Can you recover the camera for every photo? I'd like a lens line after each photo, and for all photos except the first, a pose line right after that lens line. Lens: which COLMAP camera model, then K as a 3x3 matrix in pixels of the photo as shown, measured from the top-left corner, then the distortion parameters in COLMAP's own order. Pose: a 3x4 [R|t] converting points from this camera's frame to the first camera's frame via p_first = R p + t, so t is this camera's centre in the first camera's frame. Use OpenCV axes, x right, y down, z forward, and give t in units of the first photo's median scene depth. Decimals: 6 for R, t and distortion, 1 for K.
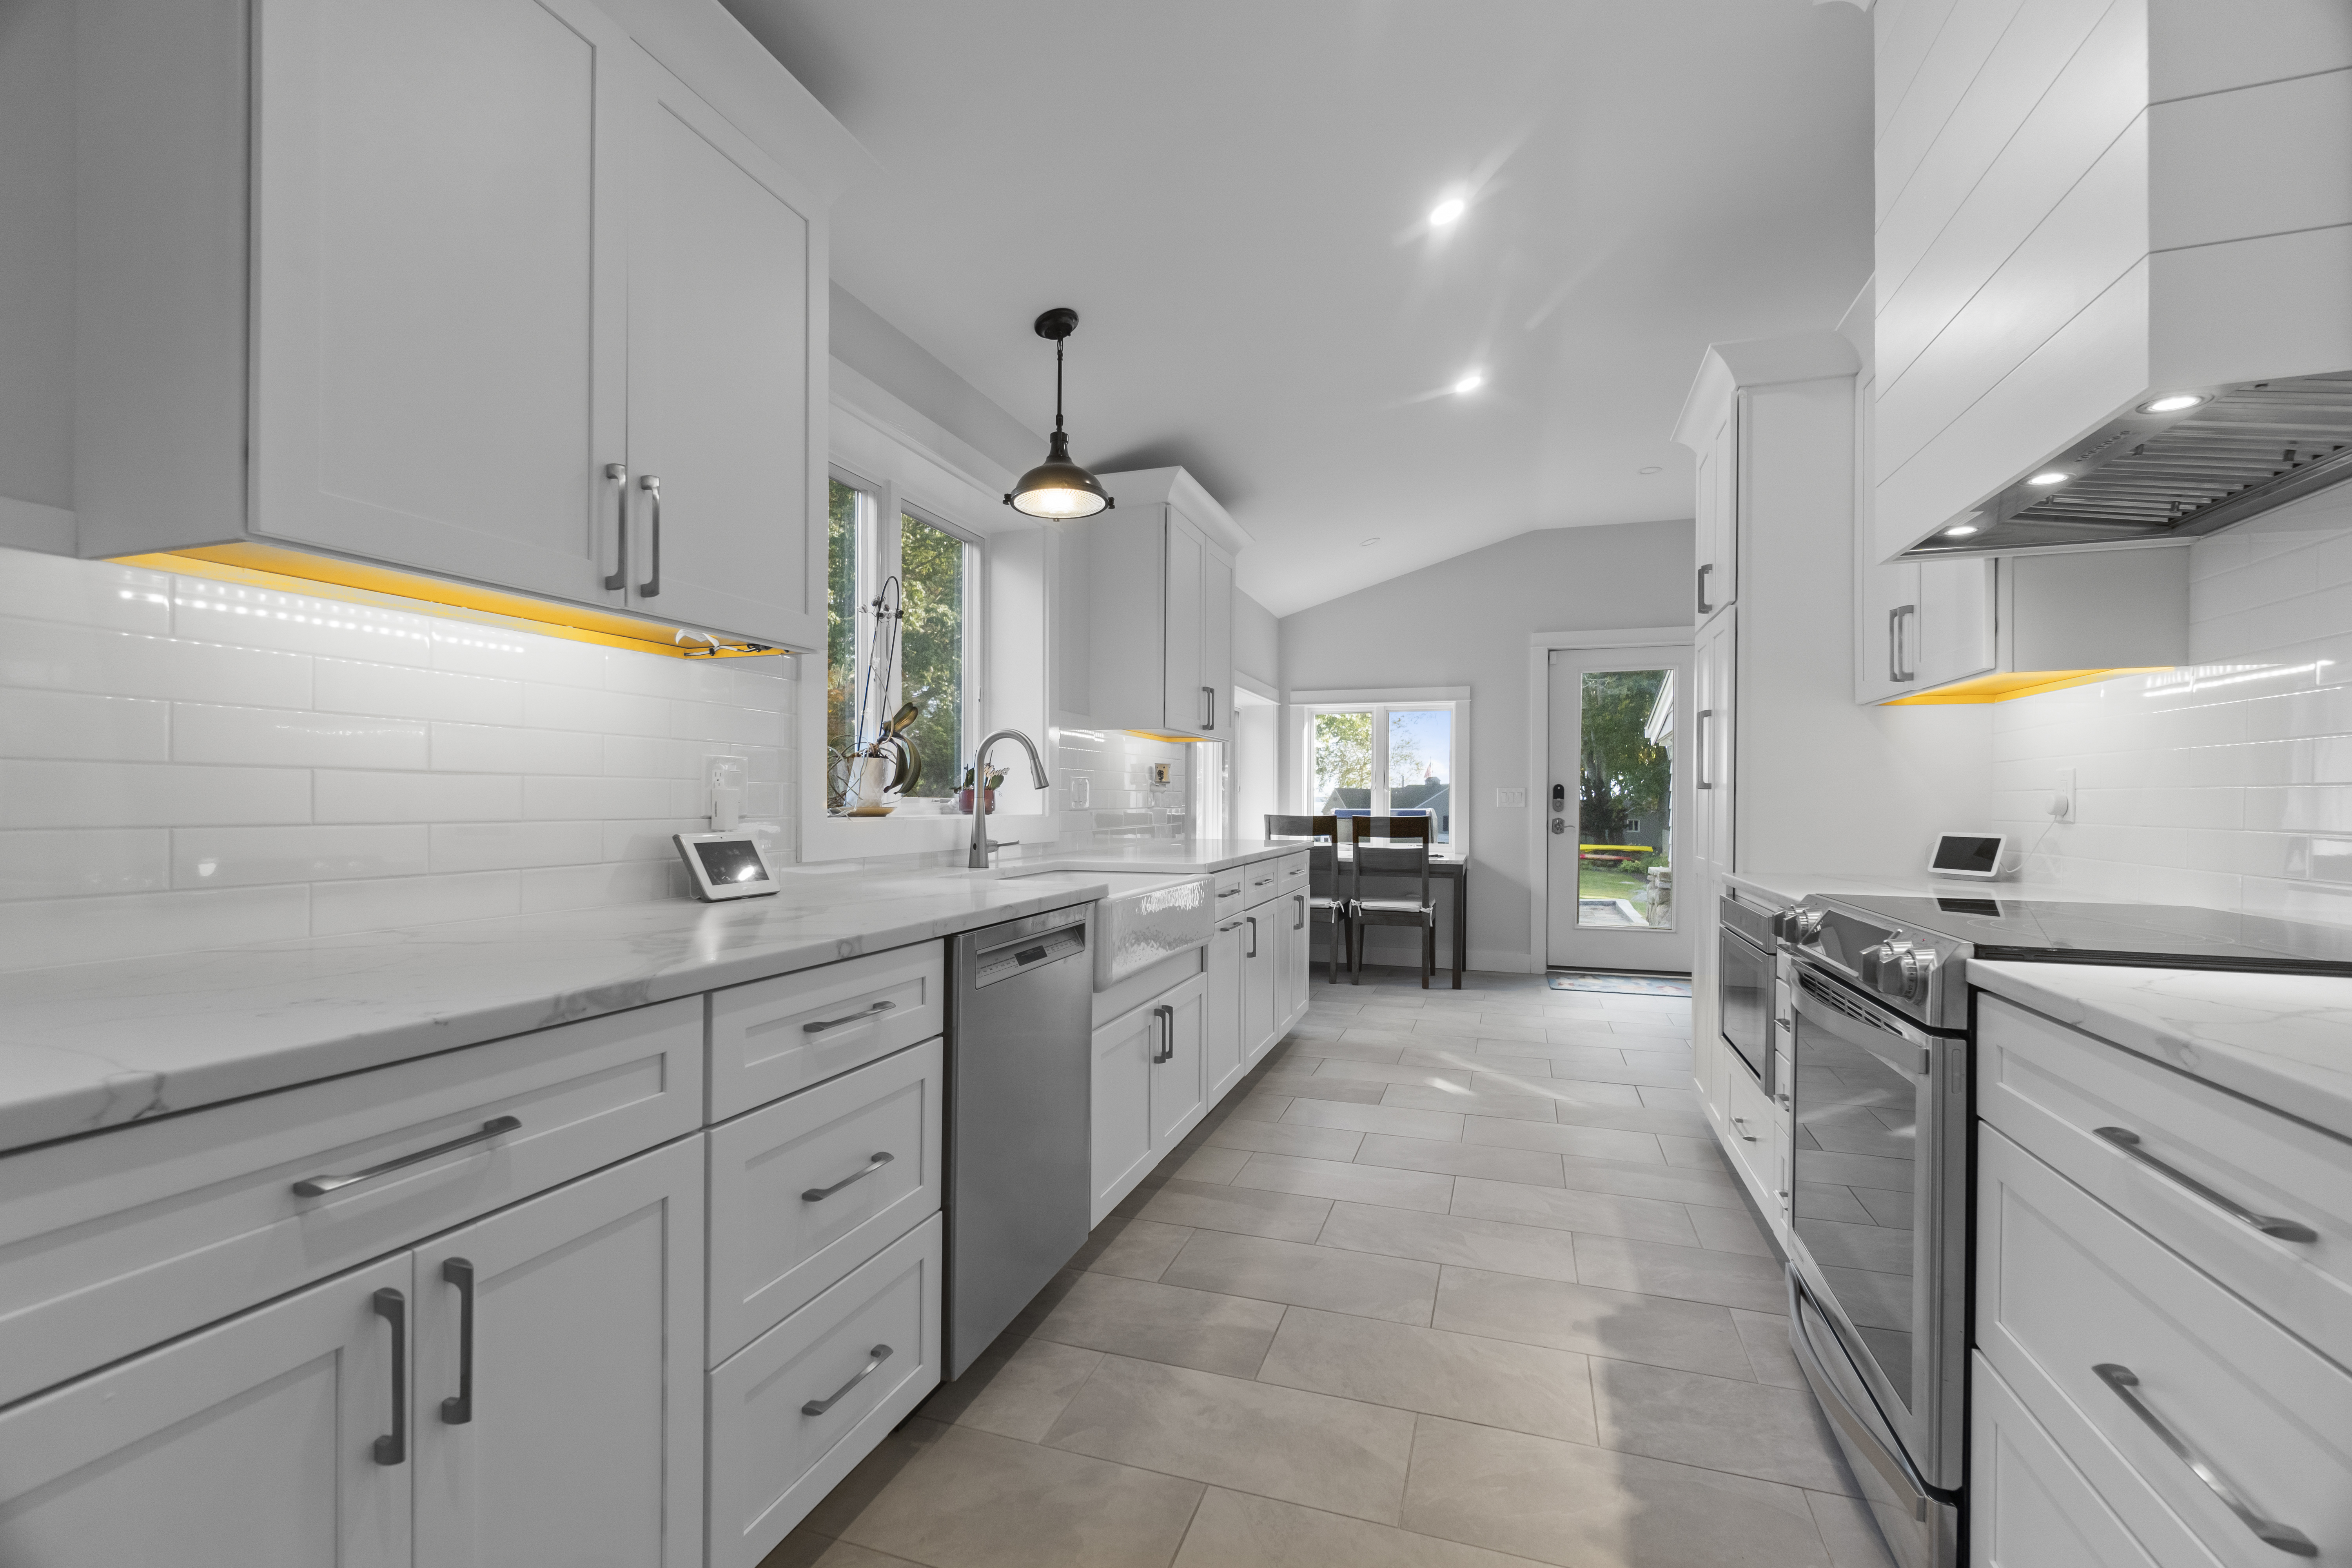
lens RADIAL K [[1026.0, 0, 1152.2], [0, 1026.0, 806.2], [0, 0, 1]] dist [-0.004155, -0.000614]
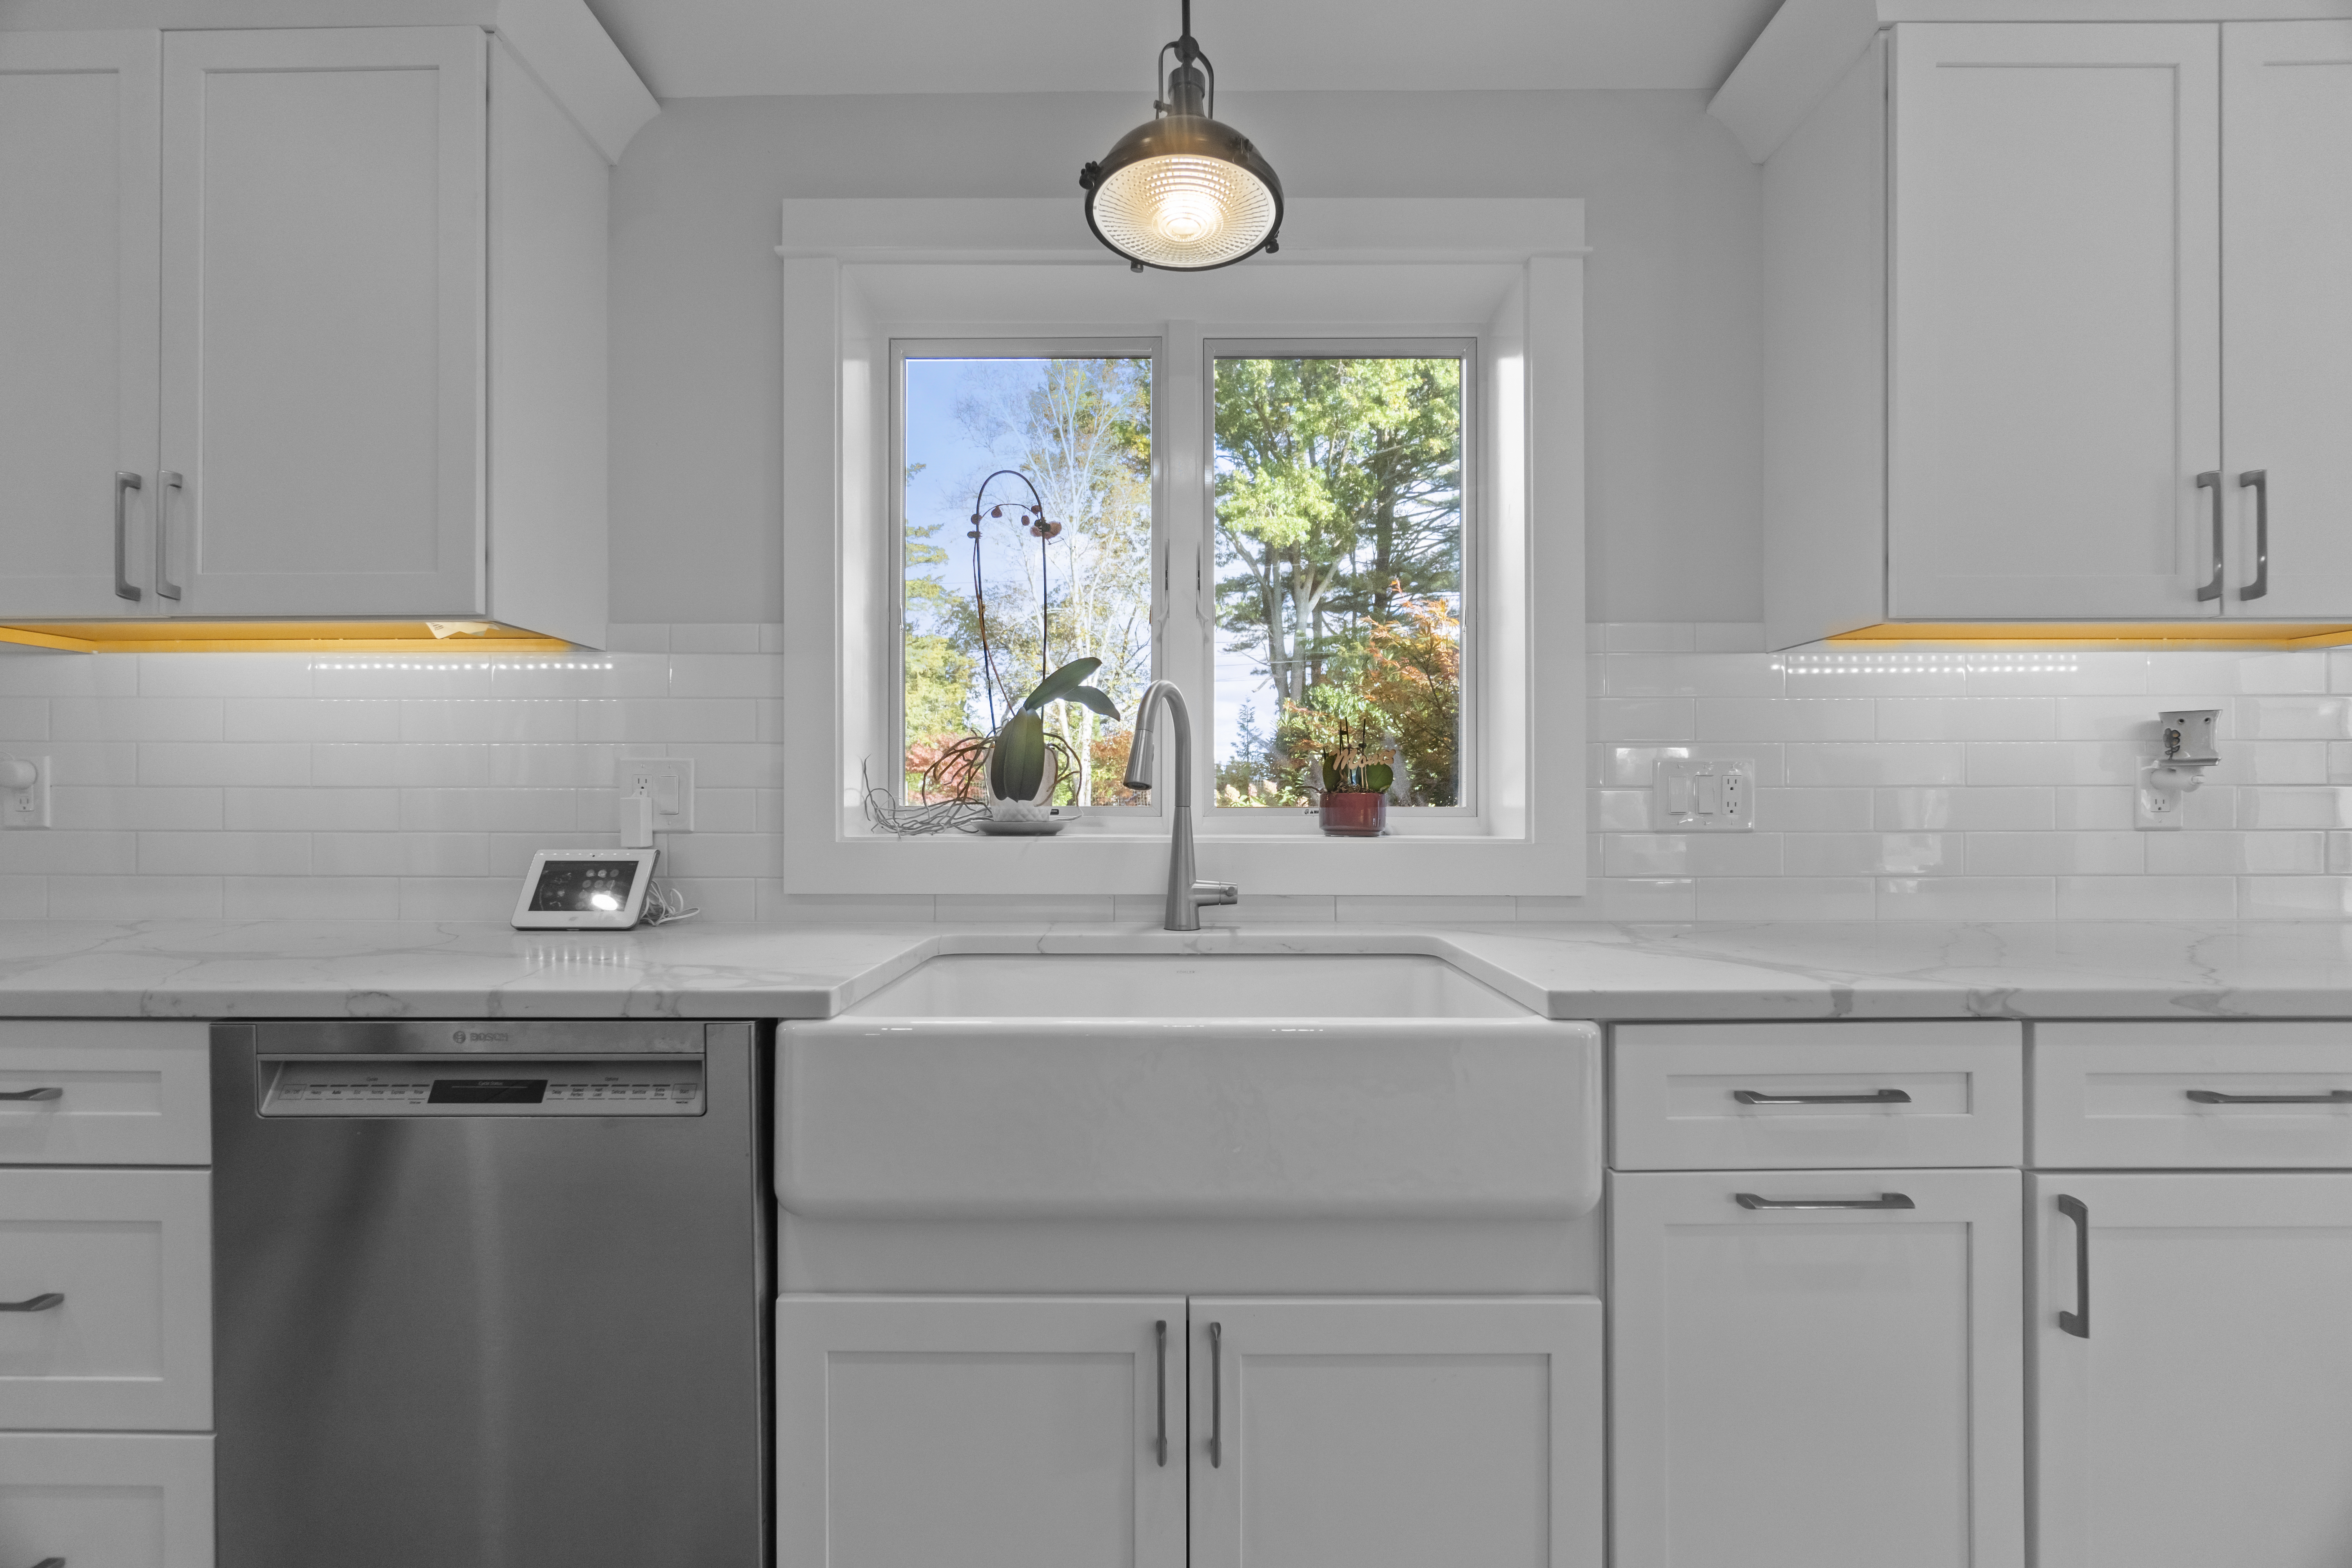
lens RADIAL K [[1026.0, 0, 1152.2], [0, 1026.0, 806.2], [0, 0, 1]] dist [-0.004155, -0.000614]
pose [[0.327302, -0.006954, -0.944894, 0.481837], [-0.005072, 0.999946, -0.009116, -0.004375], [0.944906, 0.007777, 0.327248, 1.068665]]
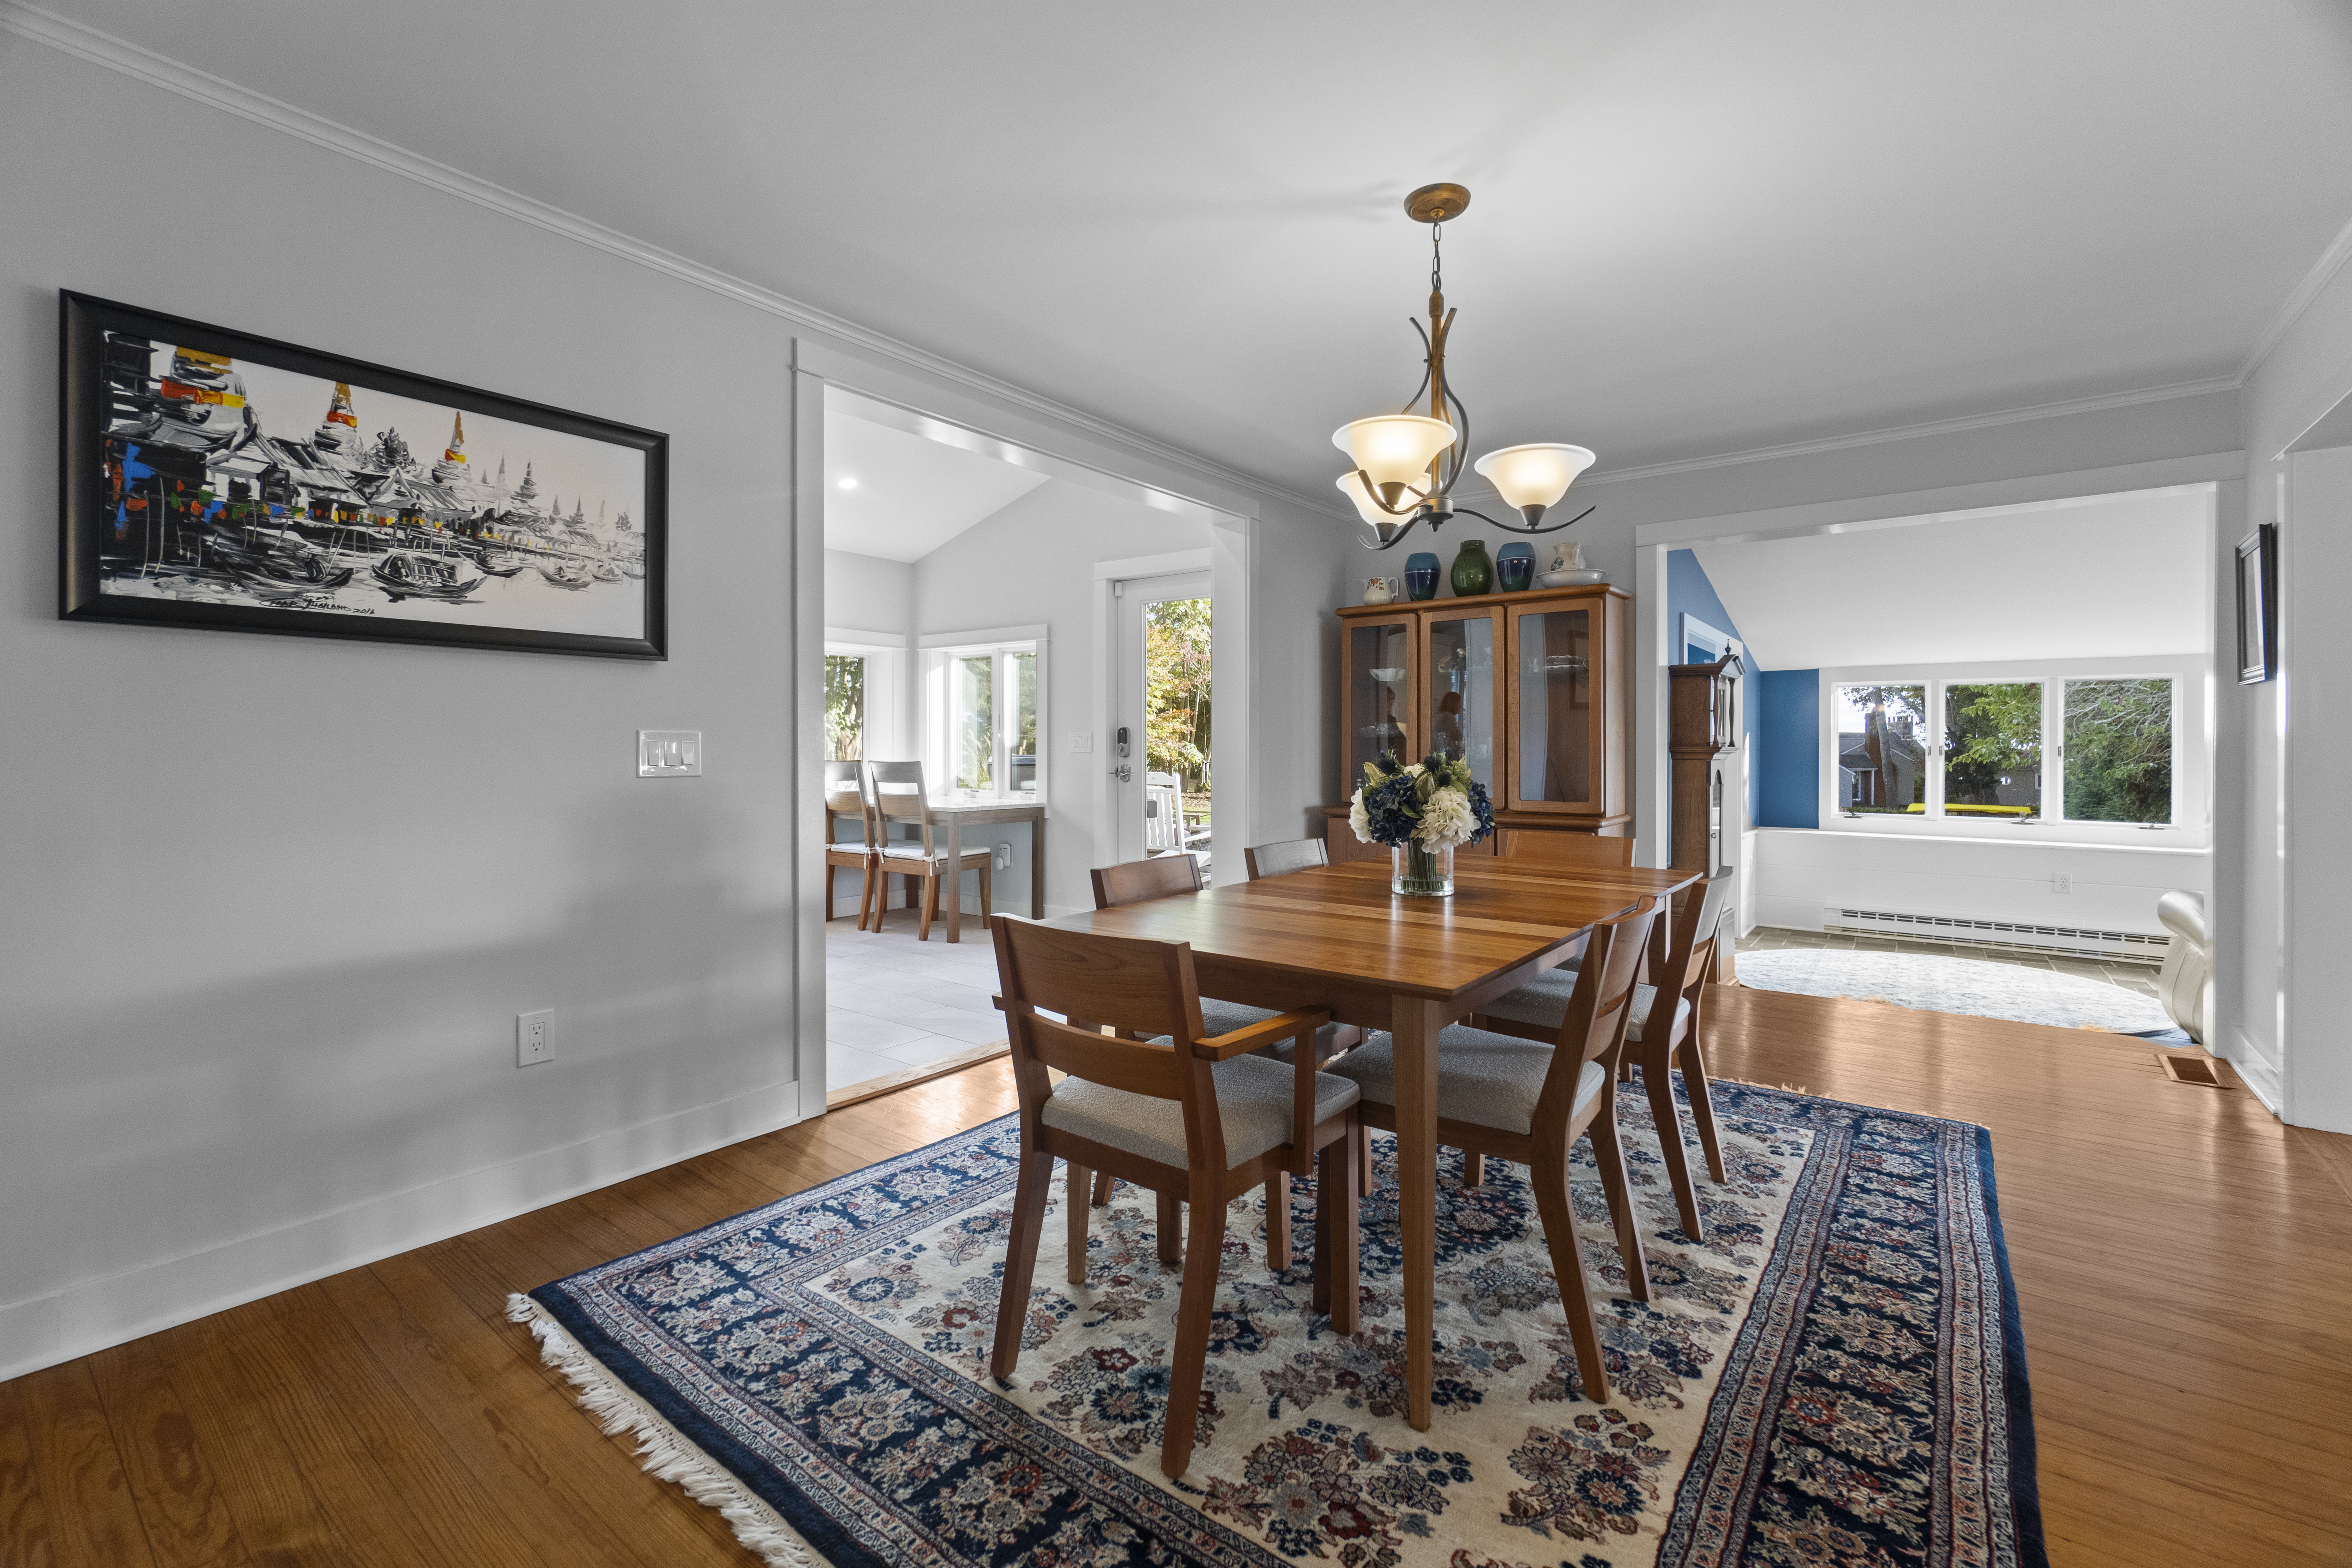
lens RADIAL K [[1003.1, 0, 1169.8], [0, 1003.1, 746.2], [0, 0, 1]] dist [-0.001047, 0.000269]
pose [[0.947543, -0.001259, -0.319626, 2.121790], [-0.001909, 0.999952, -0.009598, 0.017250], [0.319623, 0.009705, 0.947495, 0.429214]]
